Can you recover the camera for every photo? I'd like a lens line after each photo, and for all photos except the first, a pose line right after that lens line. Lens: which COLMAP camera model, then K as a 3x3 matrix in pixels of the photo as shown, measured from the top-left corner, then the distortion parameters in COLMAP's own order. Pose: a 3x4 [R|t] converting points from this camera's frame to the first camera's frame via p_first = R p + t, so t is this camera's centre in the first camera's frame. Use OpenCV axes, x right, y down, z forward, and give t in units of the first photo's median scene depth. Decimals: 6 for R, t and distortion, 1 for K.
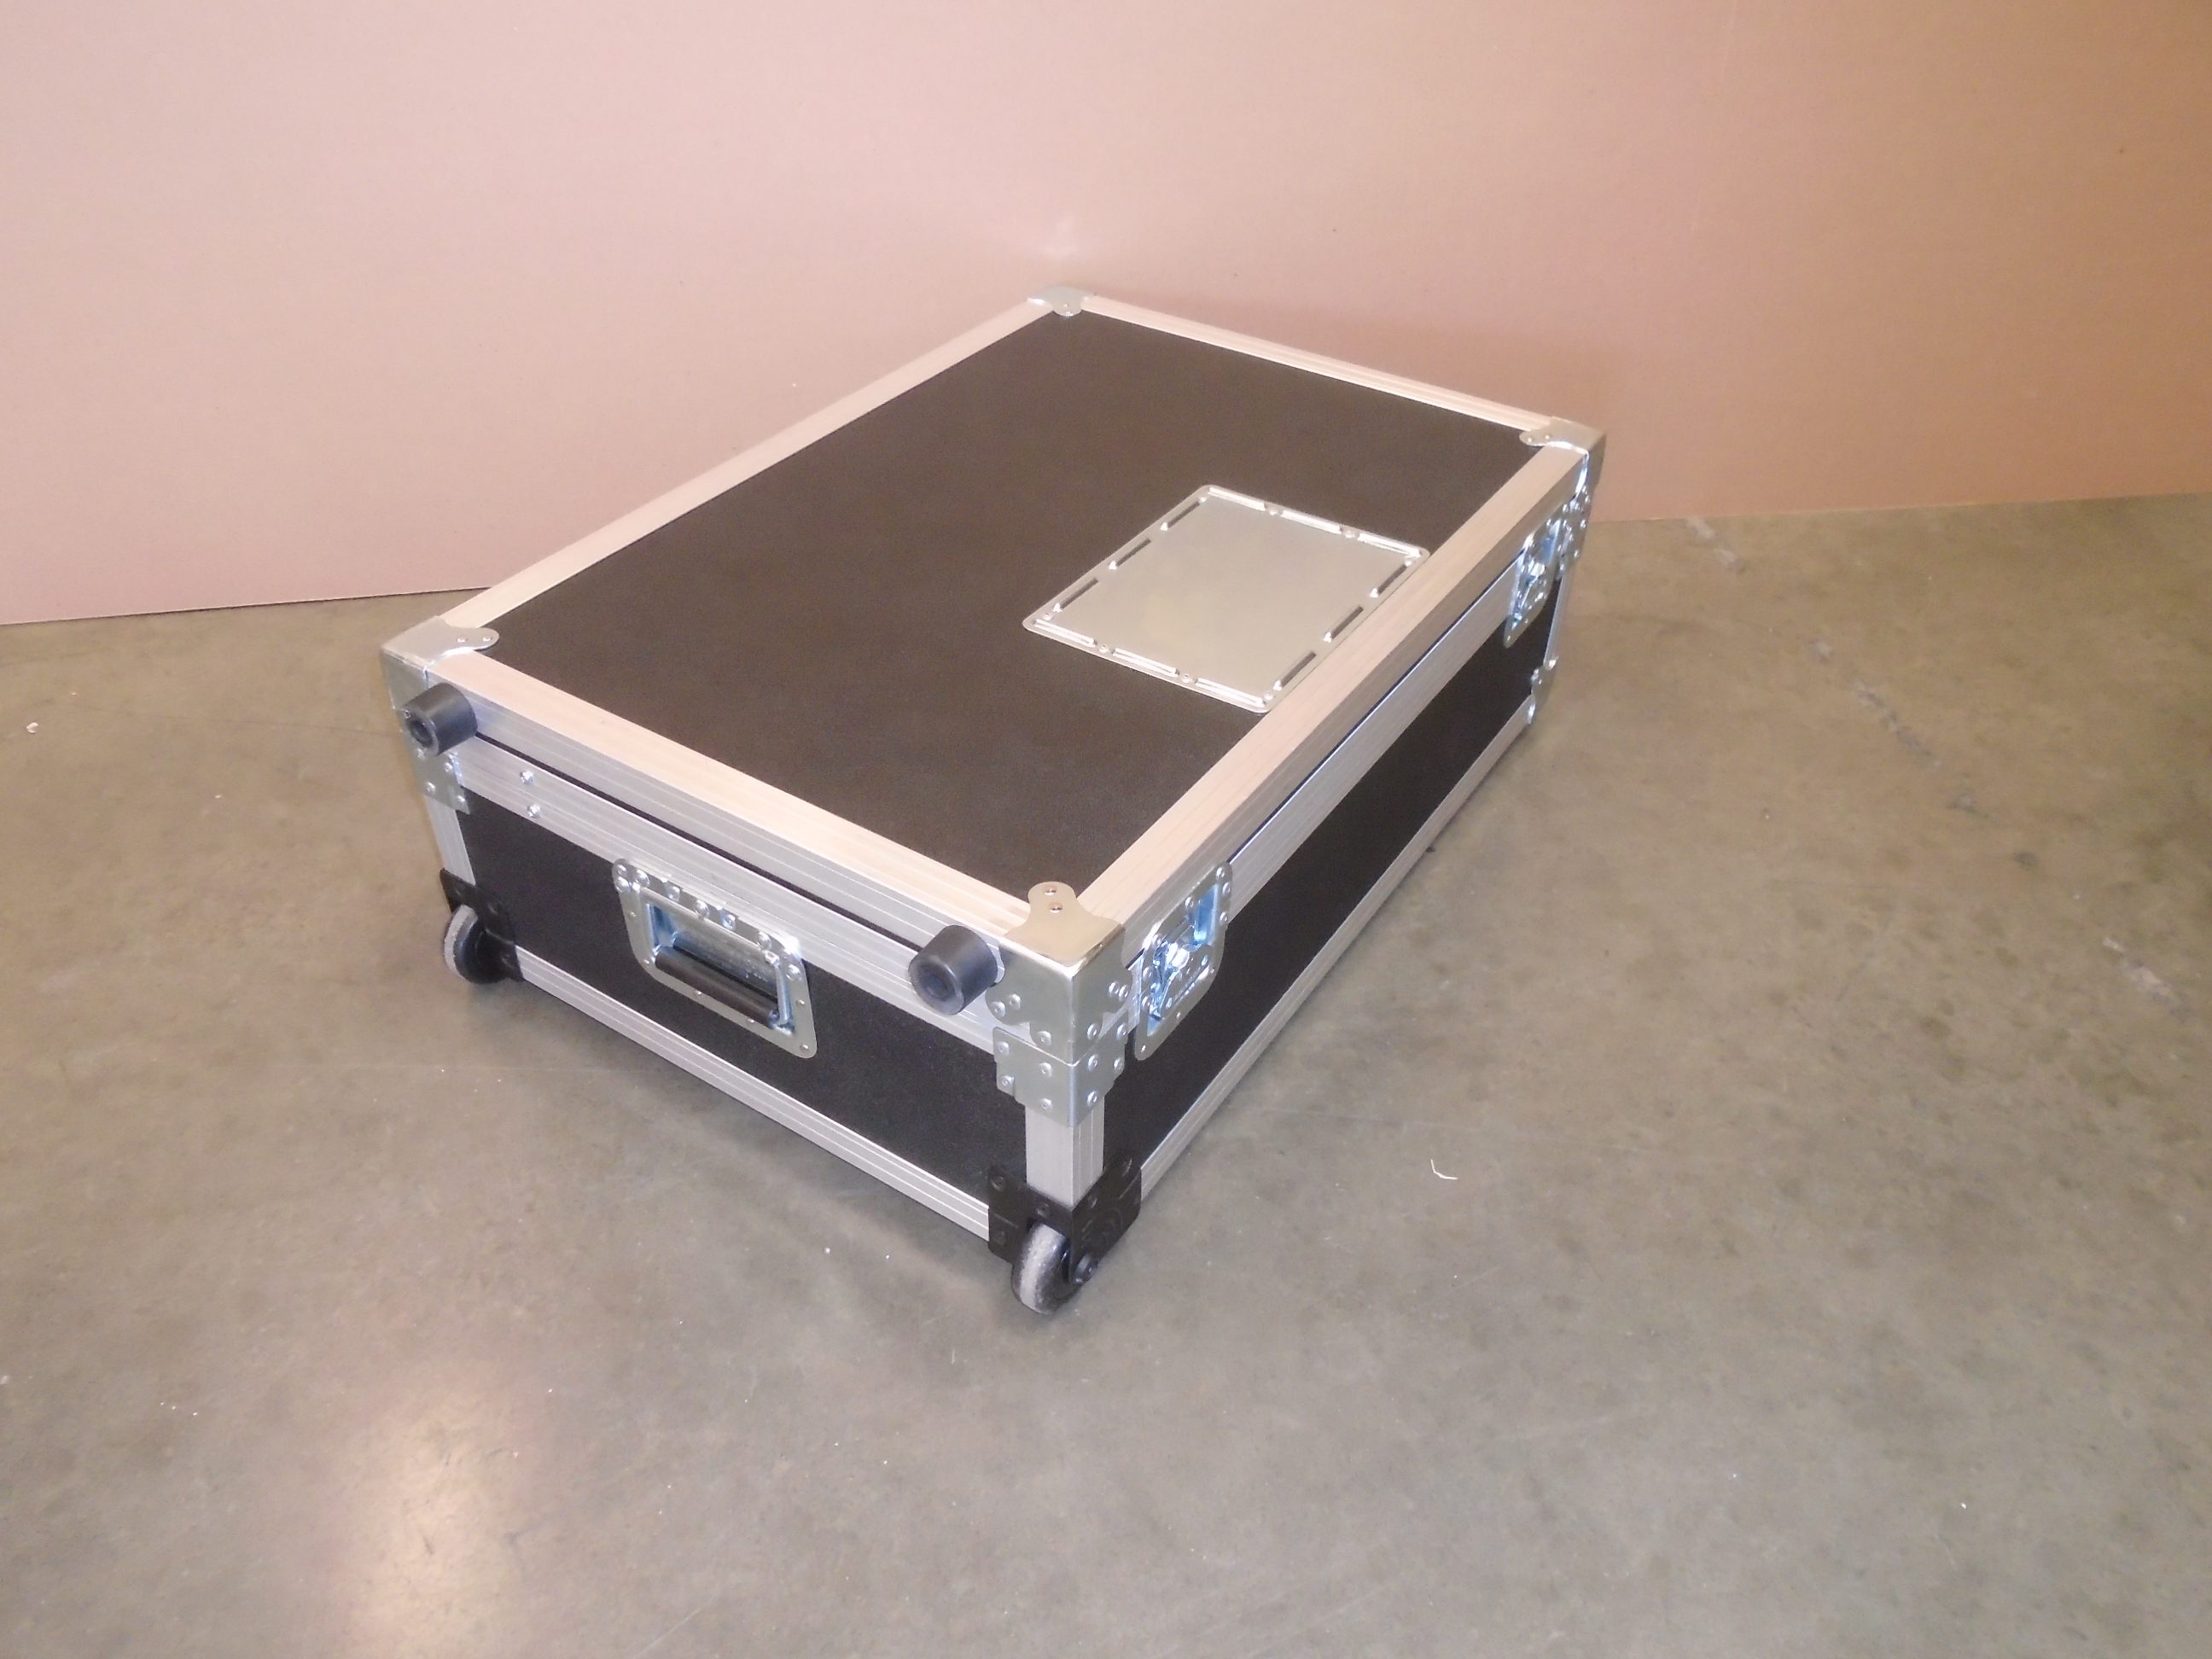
lens RADIAL K [[1657.7, 0, 1109.1], [0, 1657.7, 806.6], [0, 0, 1]] dist [-0.011921, -0.000948]
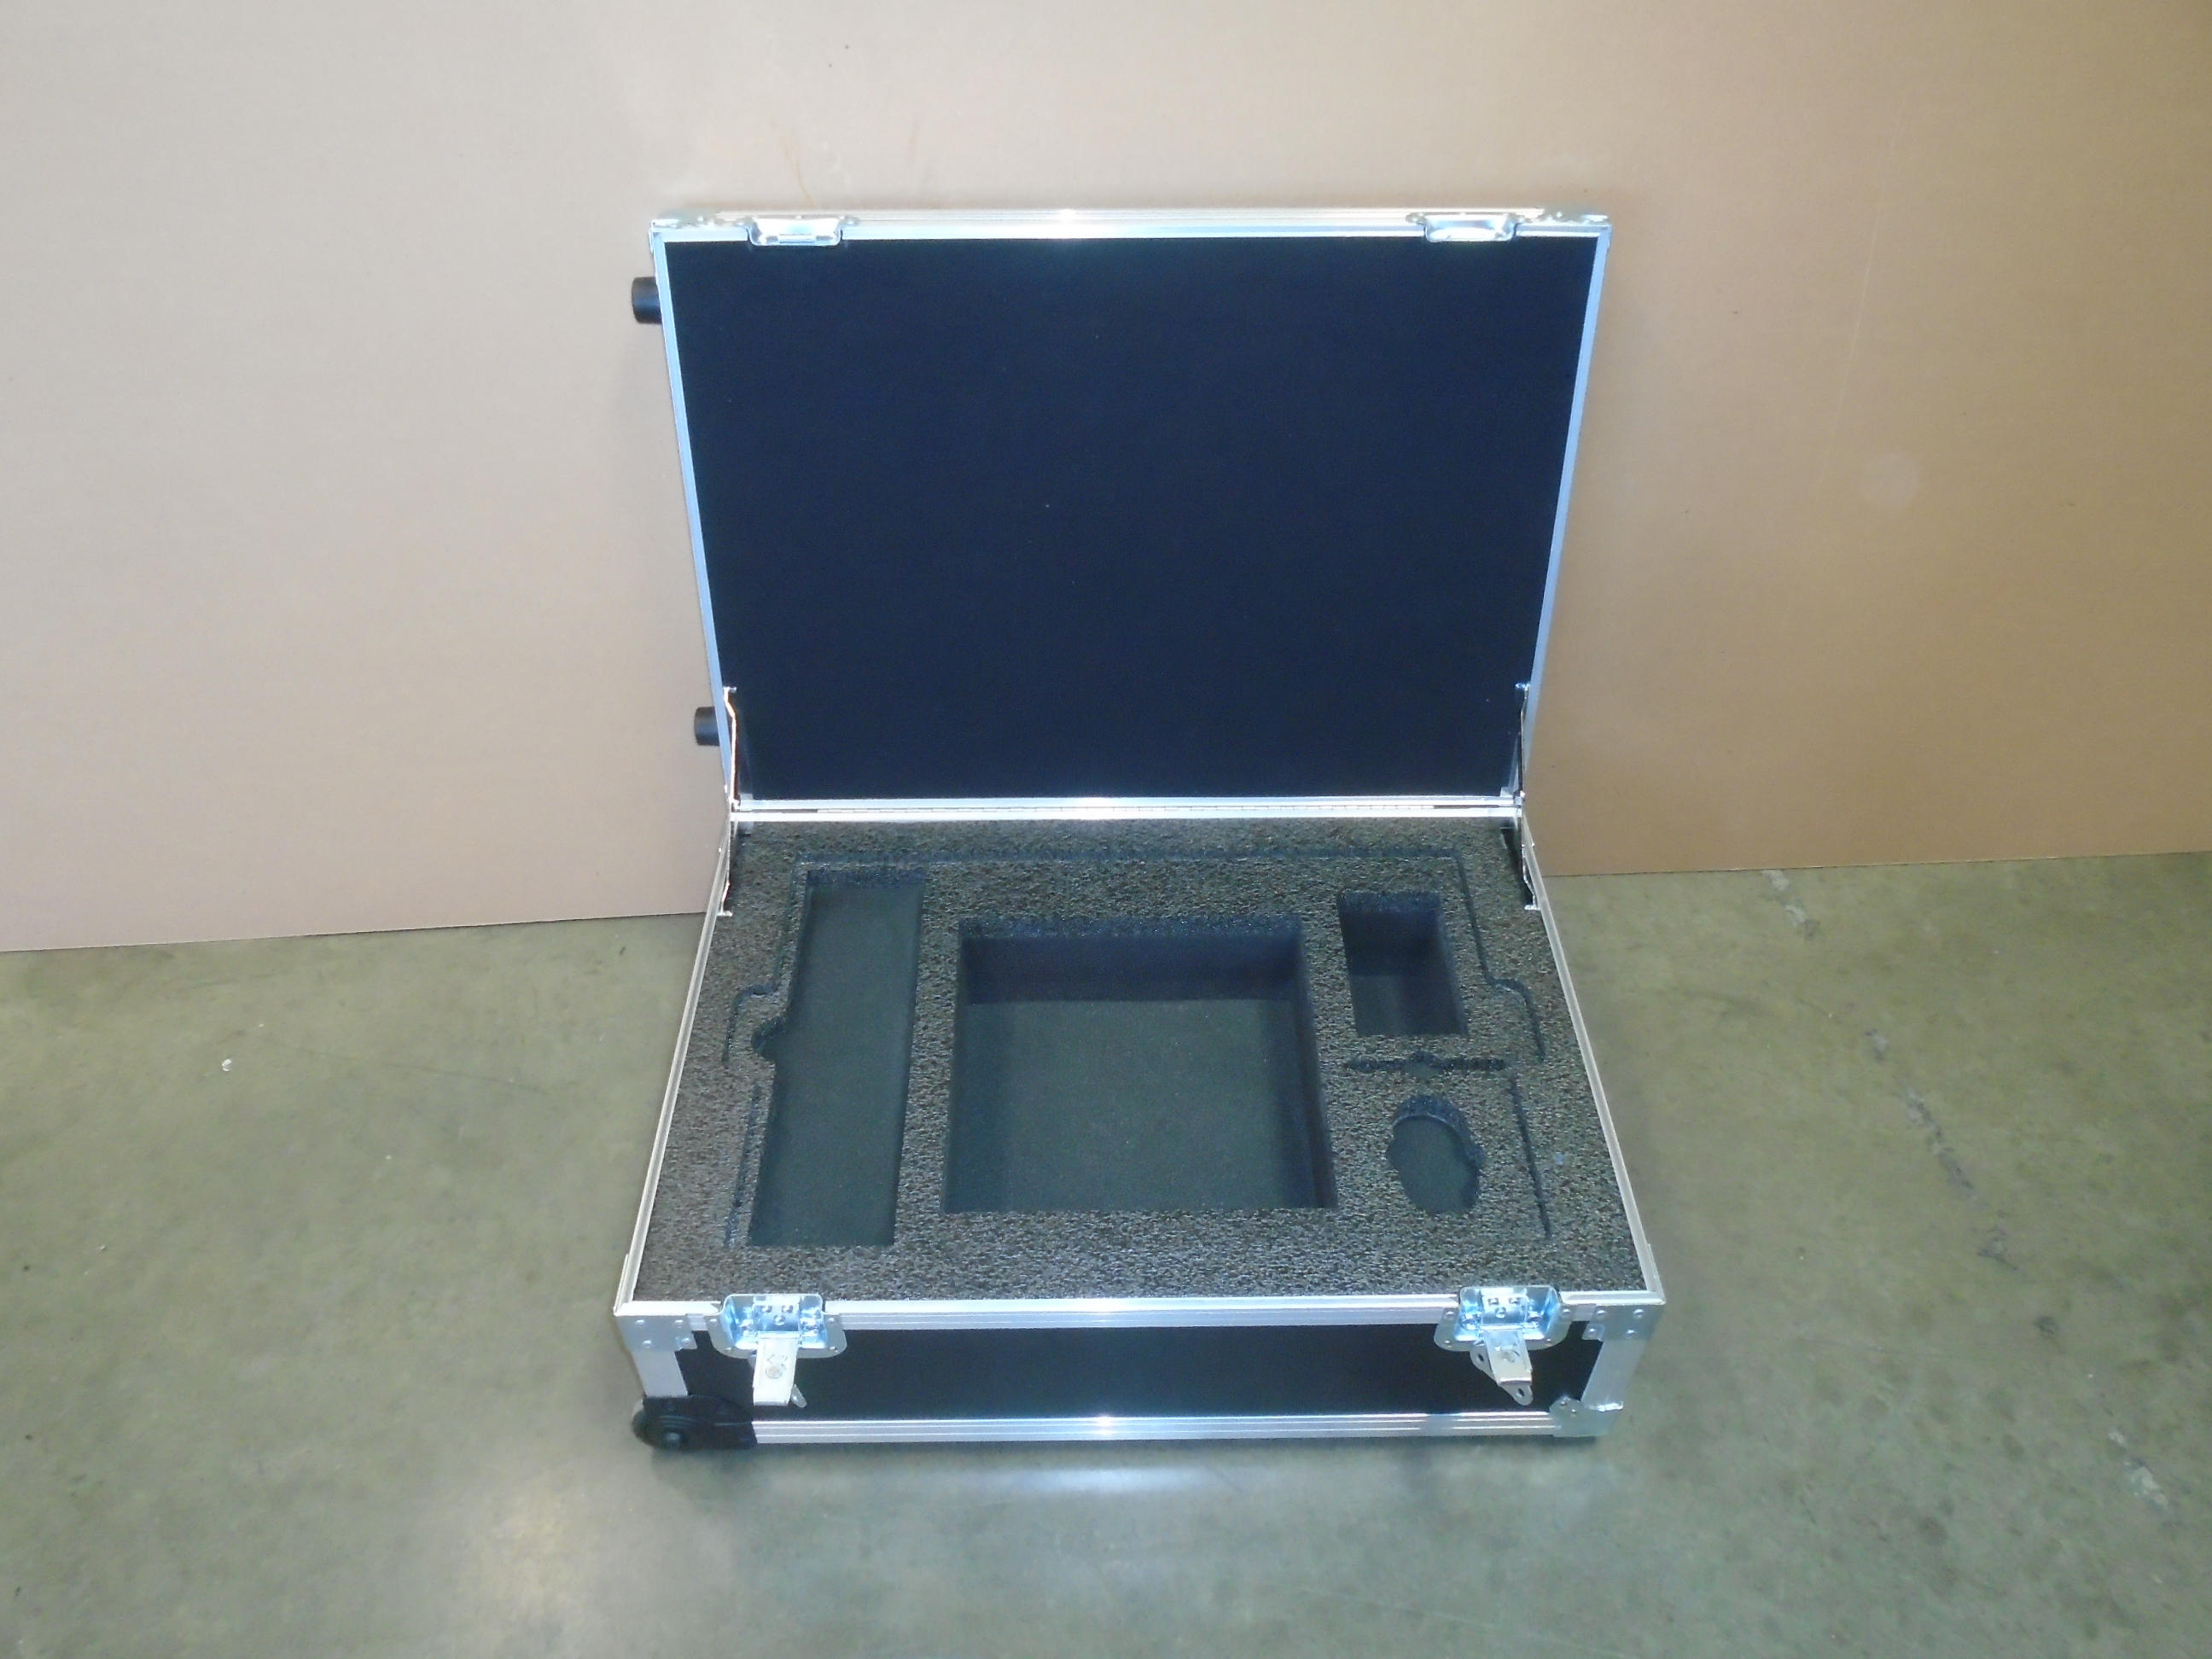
lens RADIAL K [[1657.7, 0, 1110.8], [0, 1657.7, 813.4], [0, 0, 1]] dist [-0.011921, -0.000948]
pose [[0.996829, 0.043651, -0.066536, 0.016508], [-0.039630, 0.997375, 0.060610, -0.383204], [0.069007, -0.057781, 0.995941, -0.083119]]
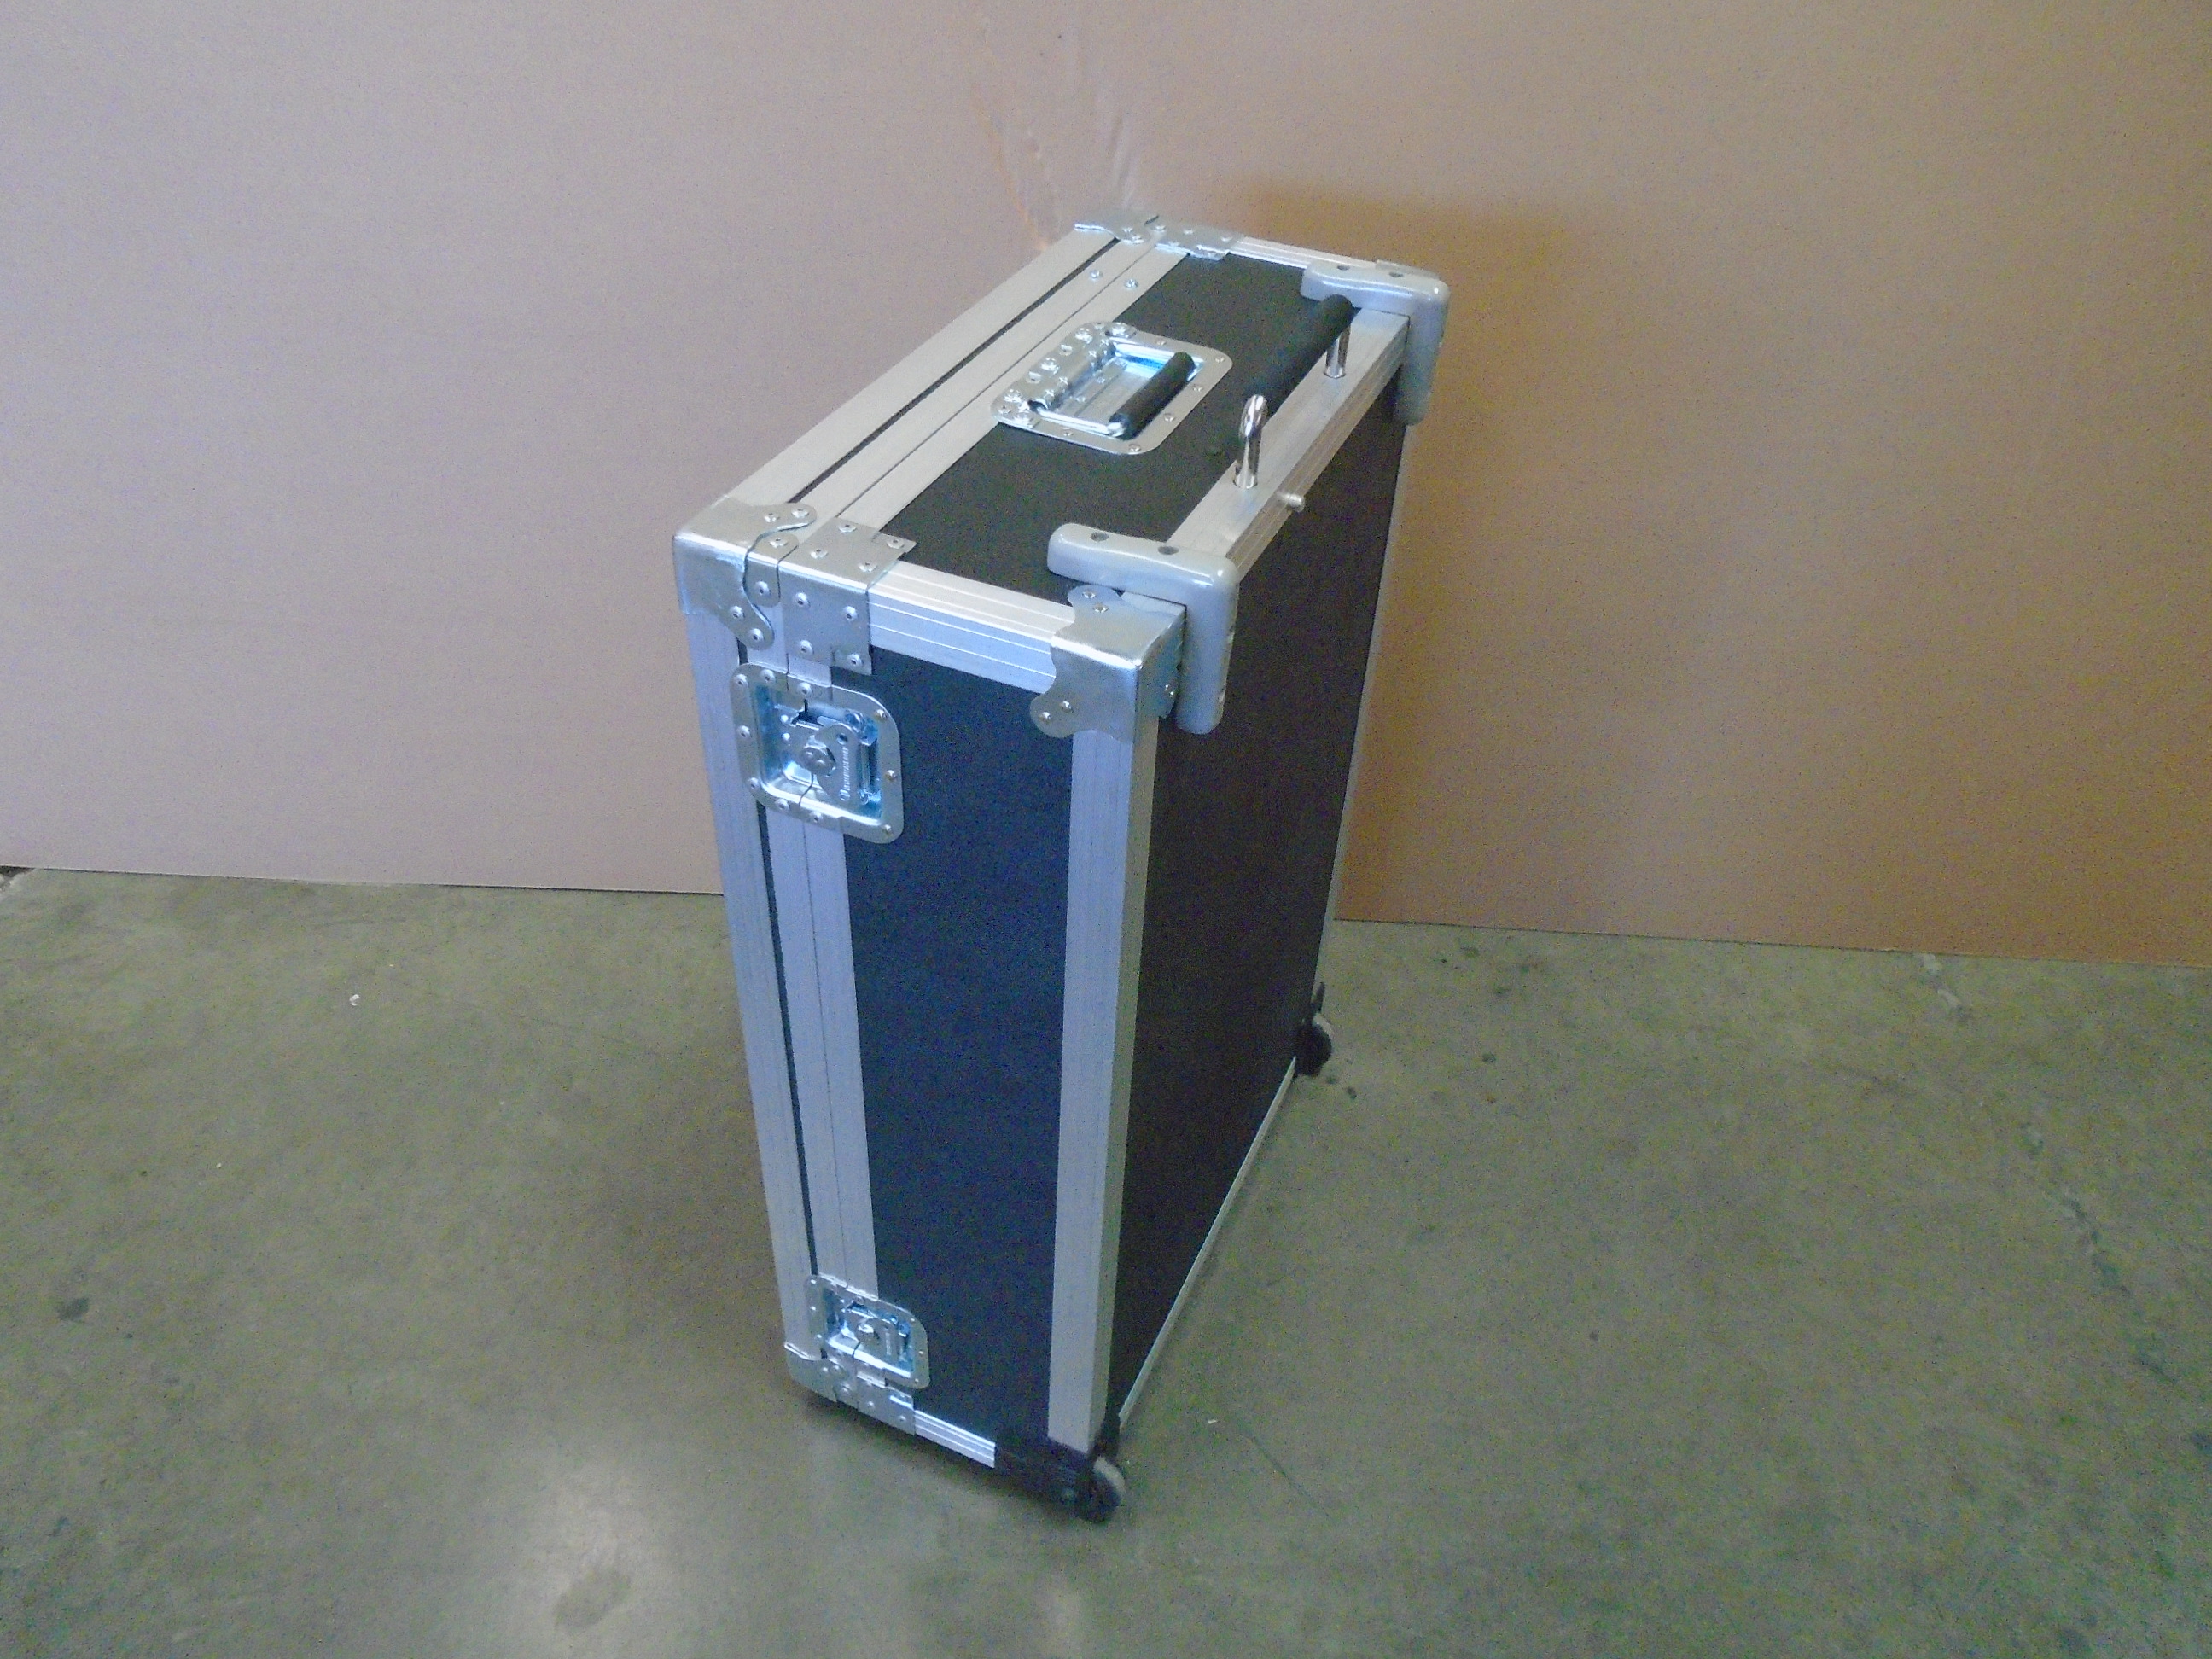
lens RADIAL K [[1657.7, 0, 1113.2], [0, 1657.7, 817.6], [0, 0, 1]] dist [-0.011921, -0.000948]
pose [[0.983530, 0.124387, -0.131134, -0.006815], [-0.123470, 0.992233, 0.015131, -0.313794], [0.131997, 0.001309, 0.991249, -0.074020]]
